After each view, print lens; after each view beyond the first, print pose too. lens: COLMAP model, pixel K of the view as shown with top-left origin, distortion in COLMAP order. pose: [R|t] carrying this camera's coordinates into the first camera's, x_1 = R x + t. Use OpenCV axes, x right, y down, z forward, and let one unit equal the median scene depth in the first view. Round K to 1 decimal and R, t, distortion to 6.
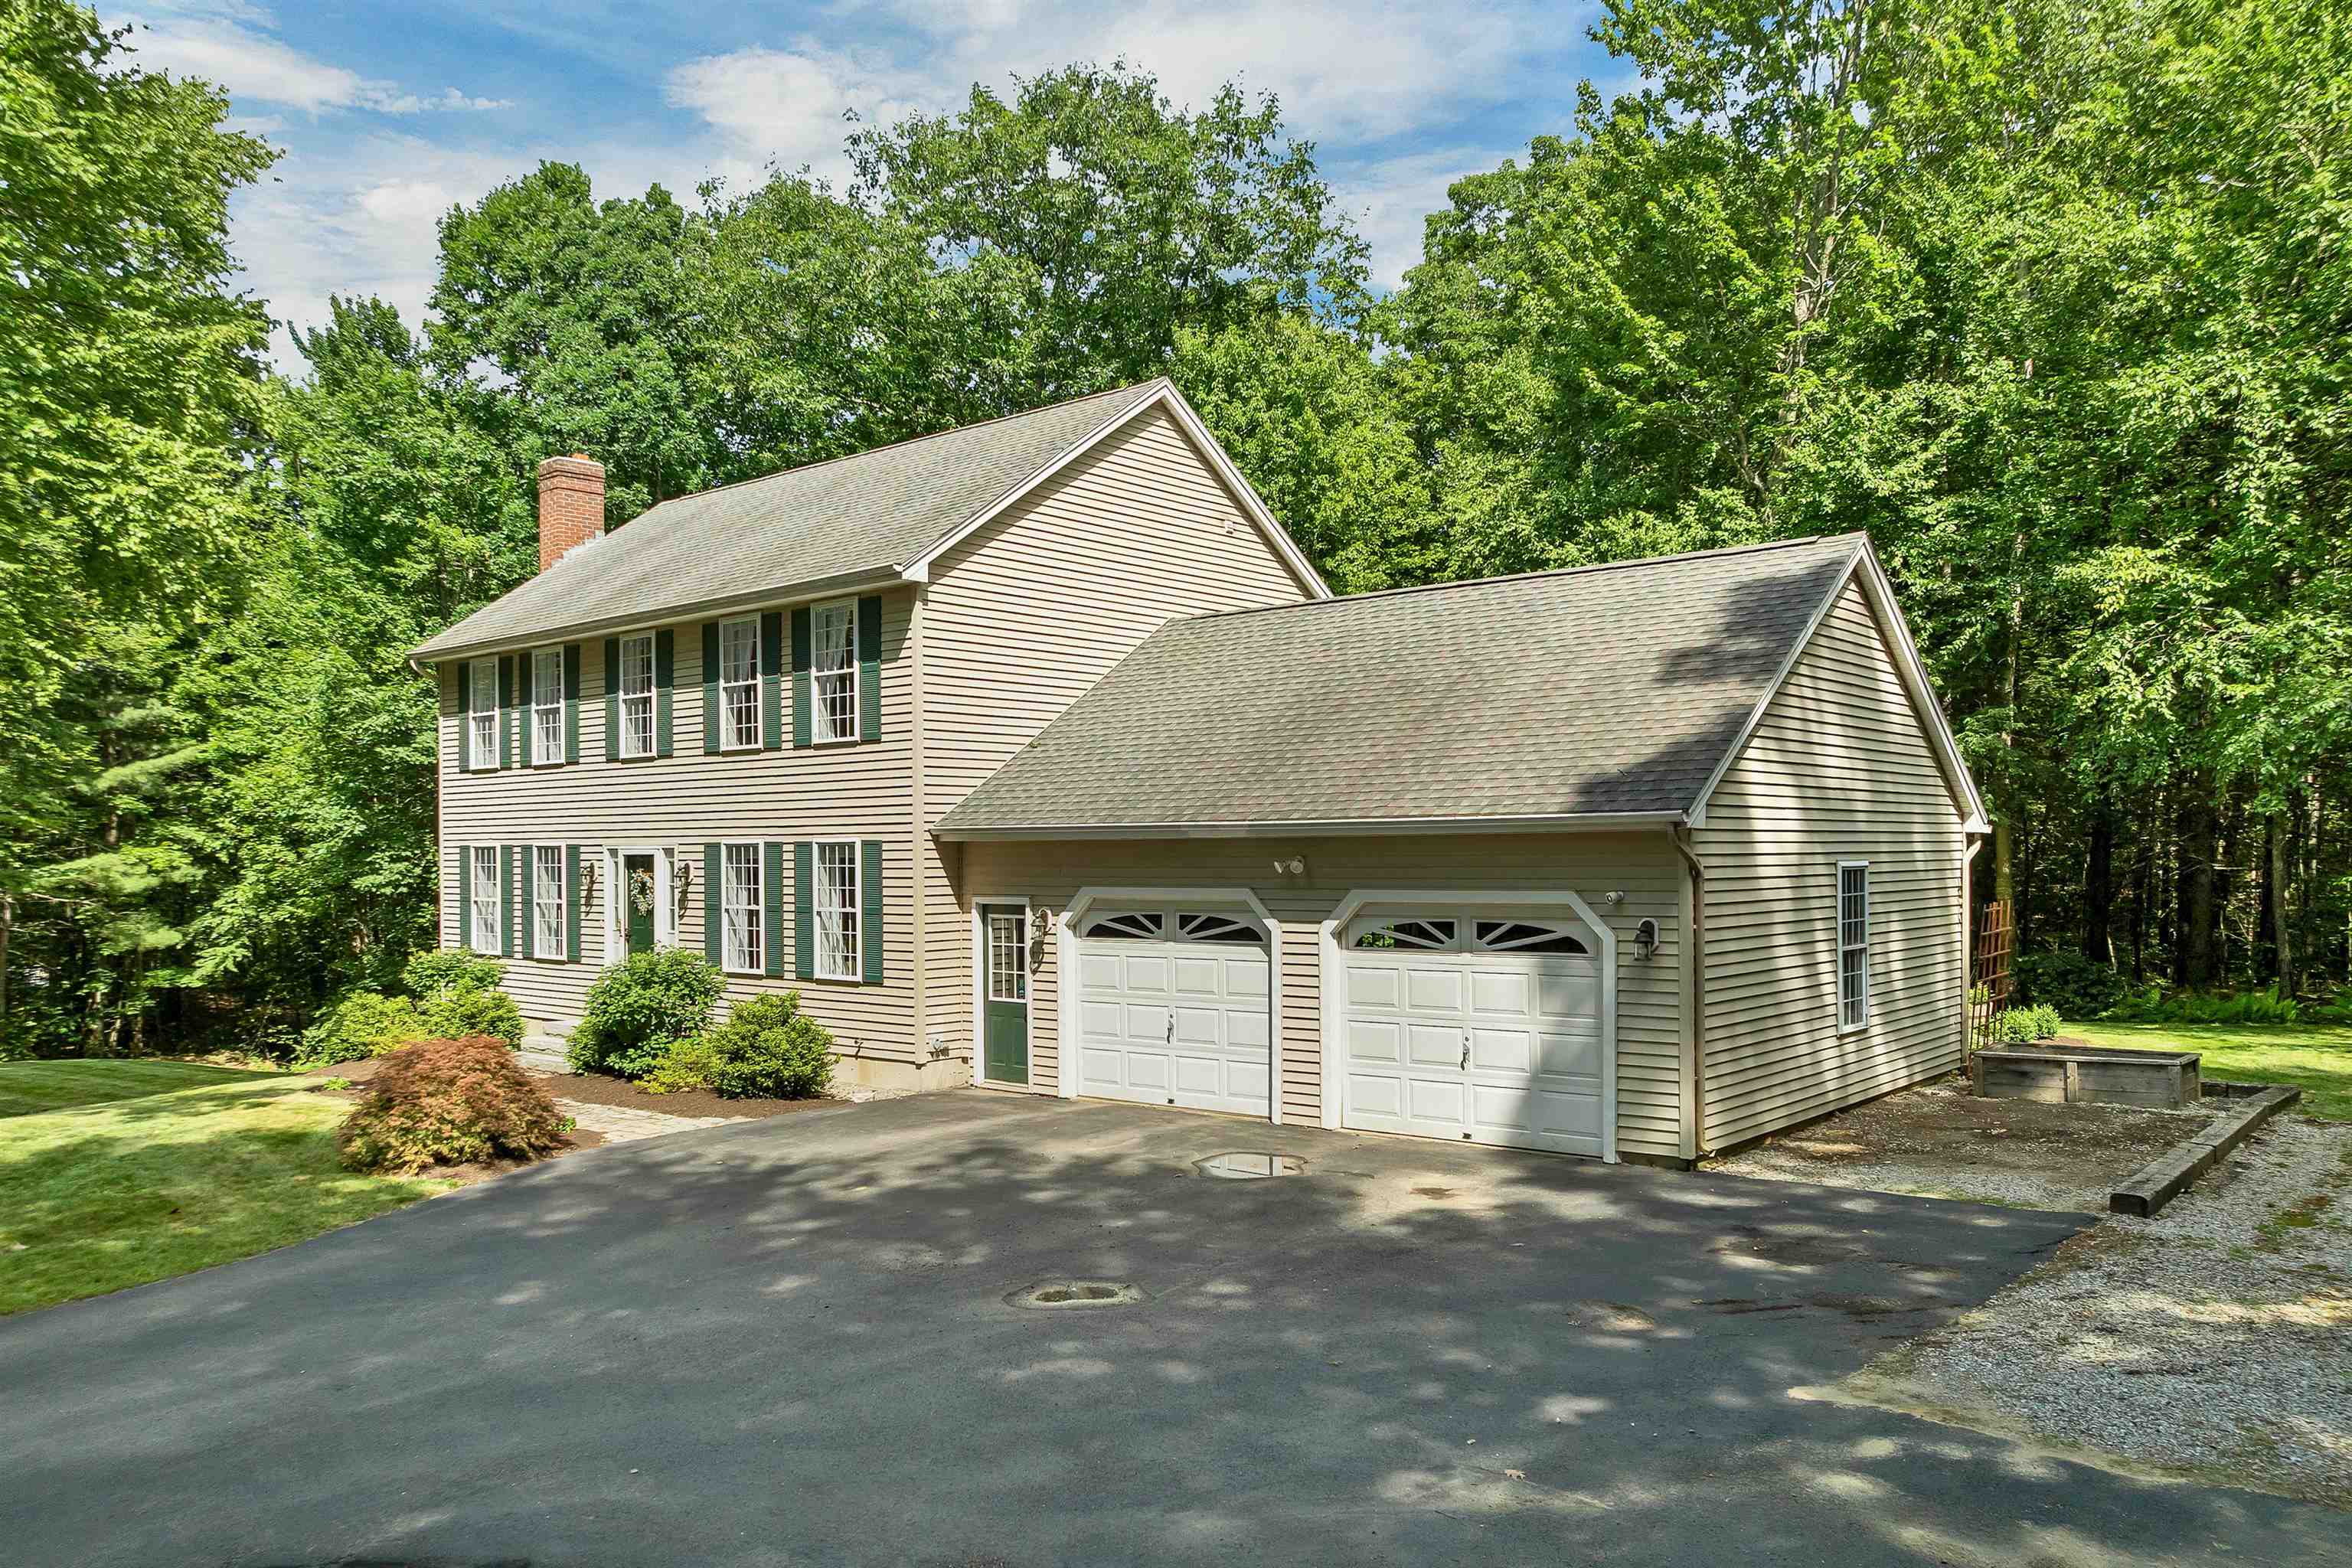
lens RADIAL K [[1692.3, 0, 1177.0], [0, 1692.3, 793.3], [0, 0, 1]] dist [0.011530, 0.000326]
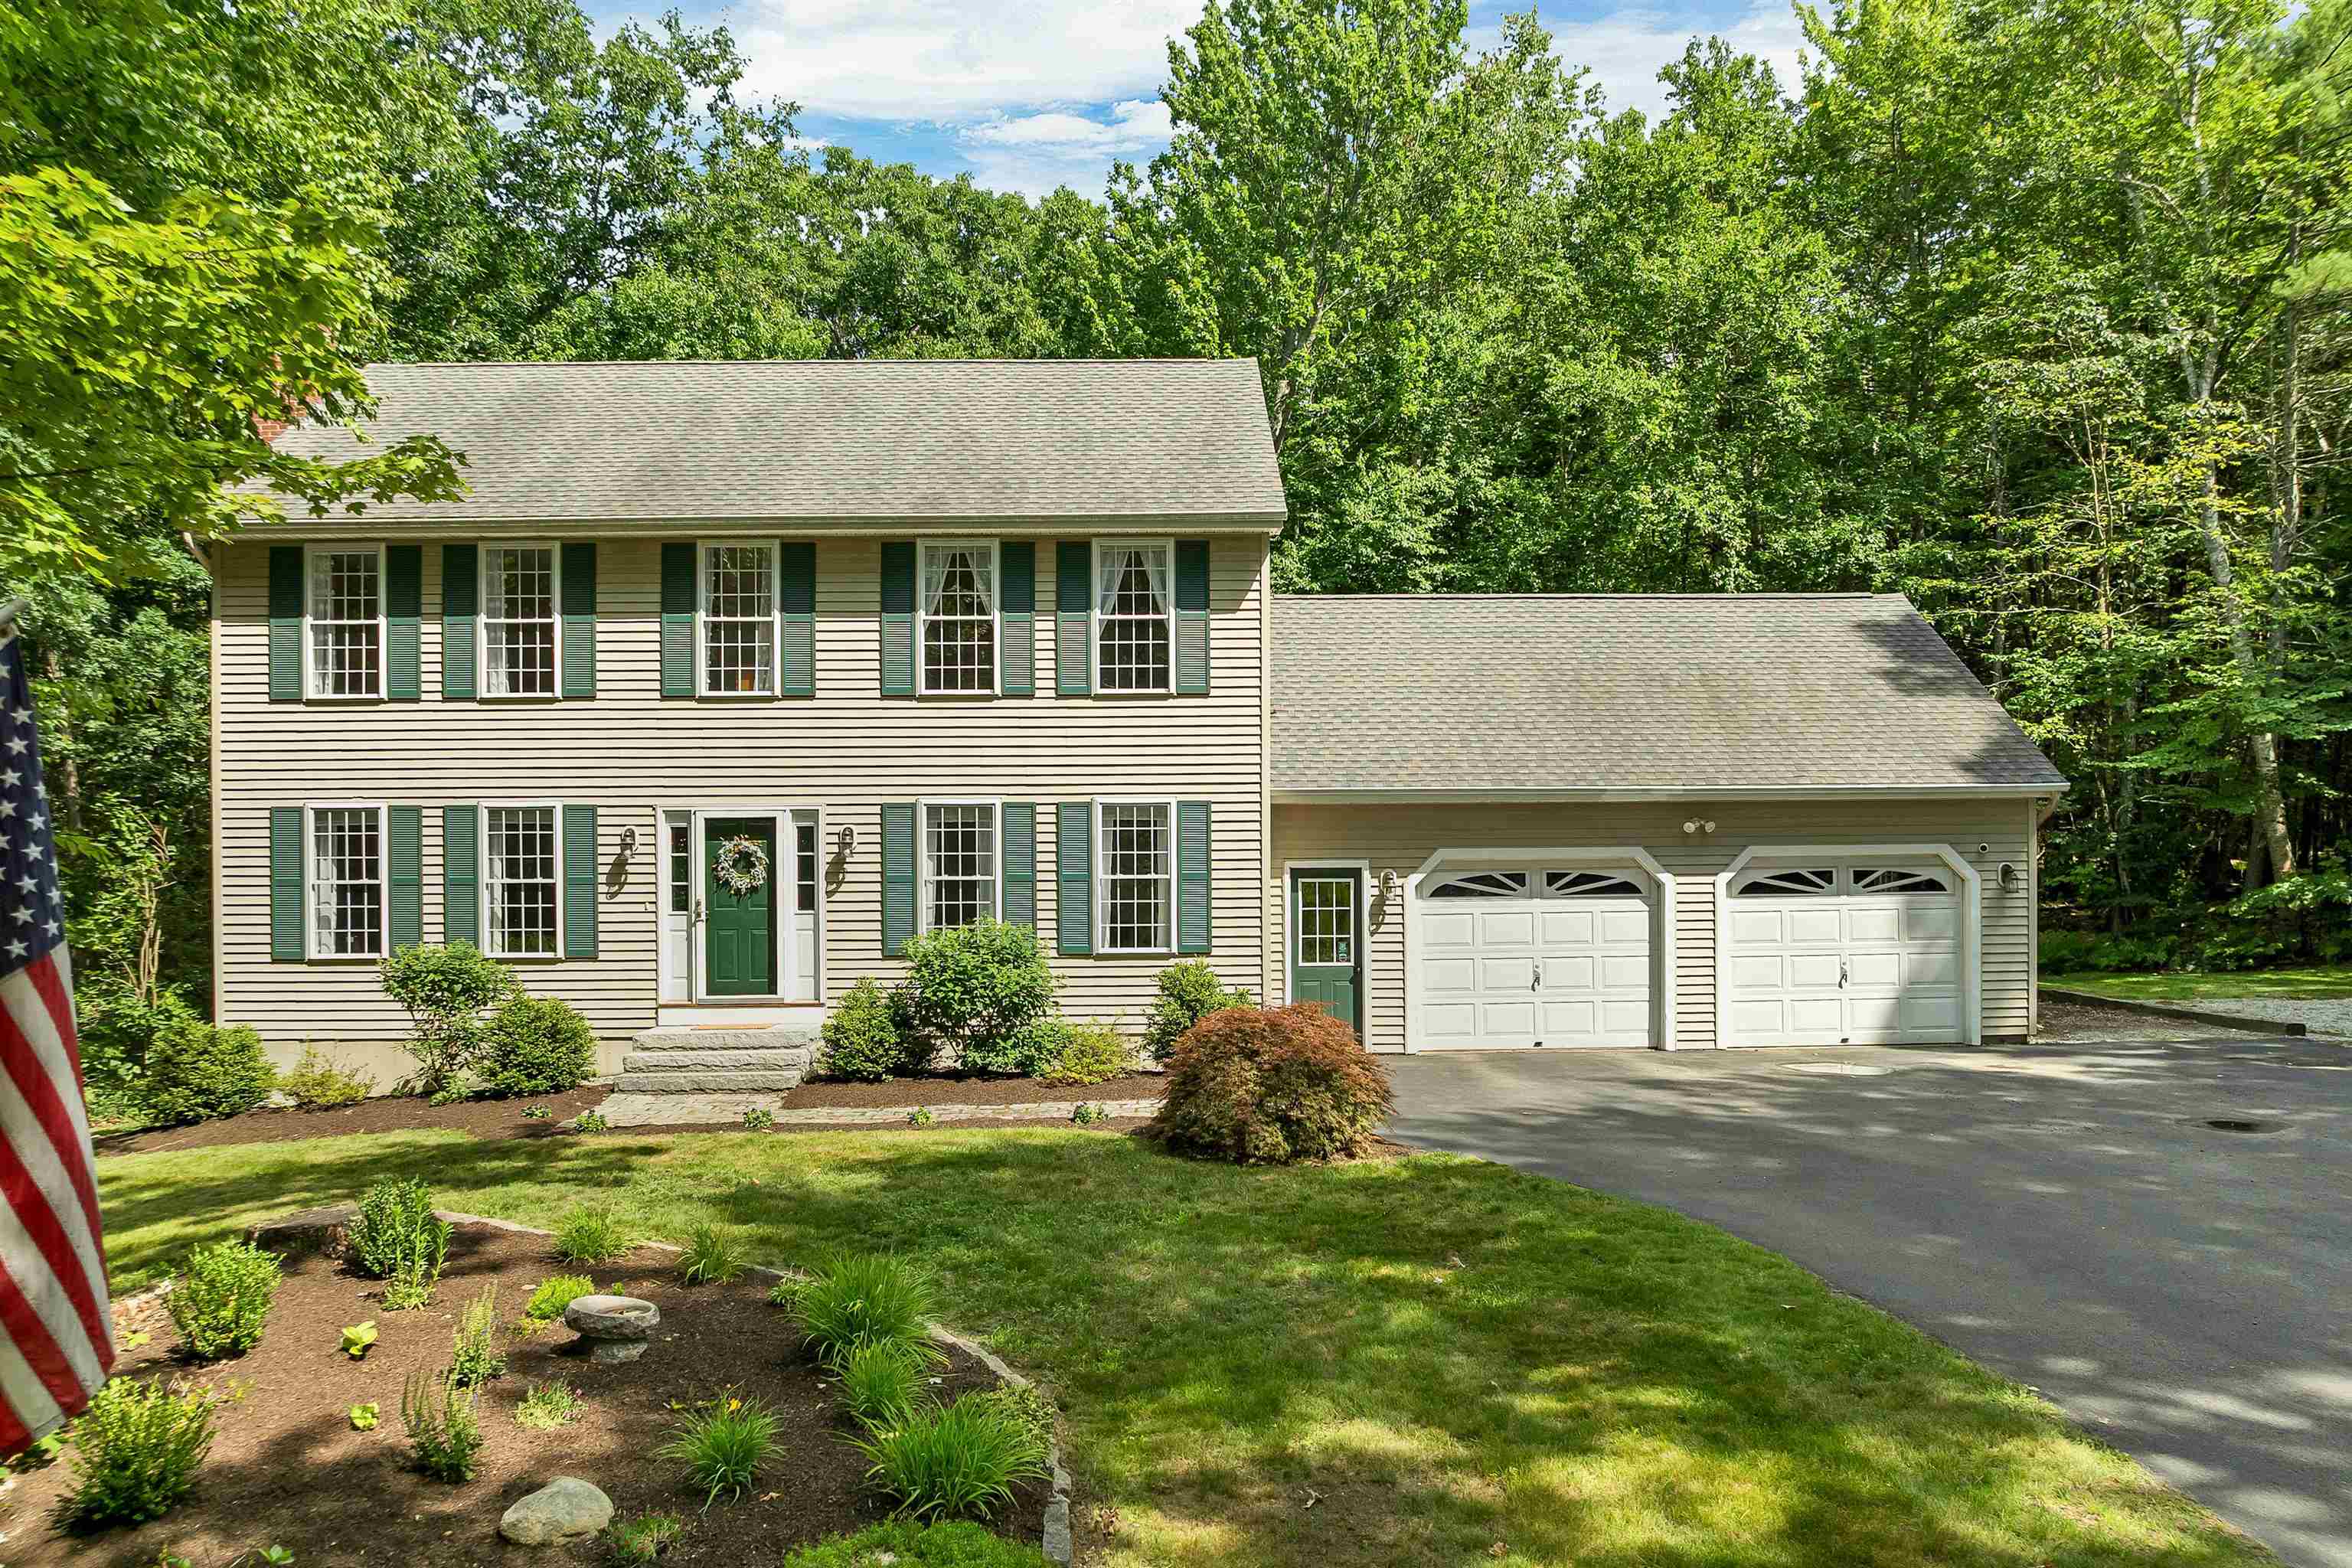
lens RADIAL K [[1203.9, 0, 1176.0], [0, 1203.9, 788.5], [0, 0, 1]] dist [-0.017050, -0.000214]
pose [[0.768263, 0.016827, 0.639914, -0.615695], [-0.021245, 0.999774, -0.000783, 0.021234], [-0.639782, -0.012993, 0.768446, 0.506432]]
